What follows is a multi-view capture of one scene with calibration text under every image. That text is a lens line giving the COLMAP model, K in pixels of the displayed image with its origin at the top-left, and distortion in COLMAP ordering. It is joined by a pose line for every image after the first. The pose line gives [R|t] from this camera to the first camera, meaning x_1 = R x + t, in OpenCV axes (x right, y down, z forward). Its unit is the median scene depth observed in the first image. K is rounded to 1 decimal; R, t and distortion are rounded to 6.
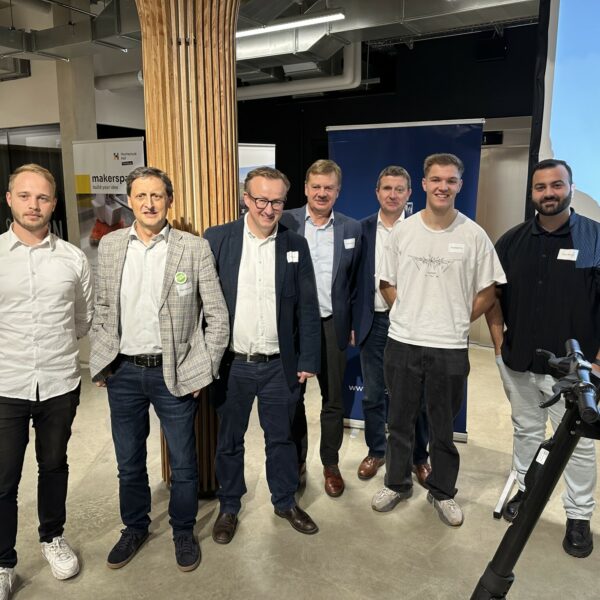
lens RADIAL K [[566.8, 0, 299.8], [0, 566.8, 300.3], [0, 0, 1]] dist [-0.020801, 0.000000]
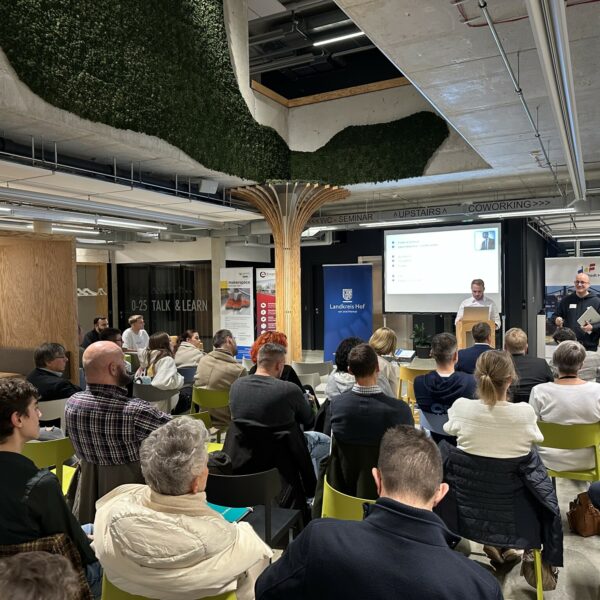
lens RADIAL K [[566.8, 0, 299.2], [0, 566.8, 299.7], [0, 0, 1]] dist [-0.020801, 0.000000]
pose [[0.998332, -0.021674, 0.053520, -0.187362], [0.030050, 0.986492, -0.161028, 0.278361], [-0.049307, 0.162368, 0.985498, -1.500899]]
